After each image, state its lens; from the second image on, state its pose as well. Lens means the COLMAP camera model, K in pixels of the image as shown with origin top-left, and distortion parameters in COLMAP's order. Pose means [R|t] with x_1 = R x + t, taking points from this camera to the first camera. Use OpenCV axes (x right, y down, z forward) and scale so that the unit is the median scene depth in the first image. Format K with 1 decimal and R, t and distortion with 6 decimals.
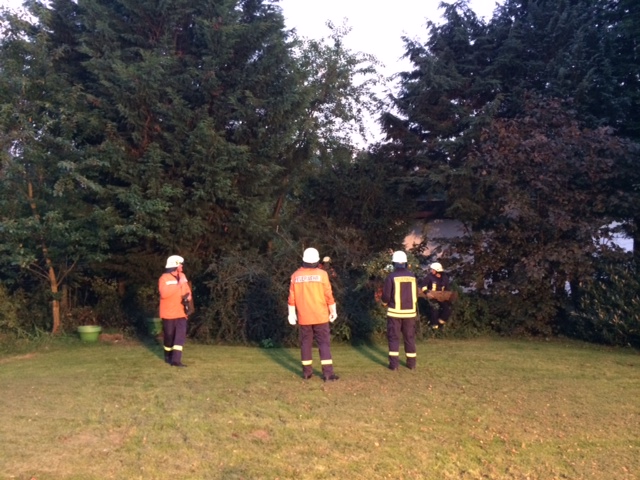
lens RADIAL K [[547.6, 0, 320.7], [0, 547.6, 238.4], [0, 0, 1]] dist [0.072047, -0.092632]
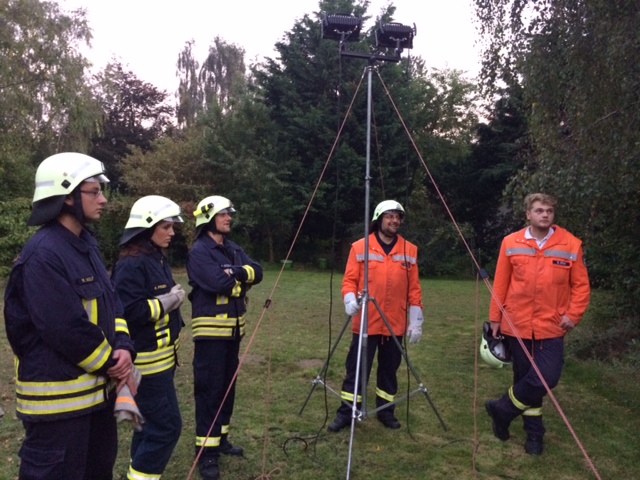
lens RADIAL K [[547.6, 0, 318.5], [0, 547.6, 238.4], [0, 0, 1]] dist [0.072047, -0.092632]
pose [[0.913401, 0.028204, -0.406083, 0.400143], [-0.002778, 0.998006, 0.063065, -0.026324], [0.407052, -0.056476, 0.911657, -0.579740]]
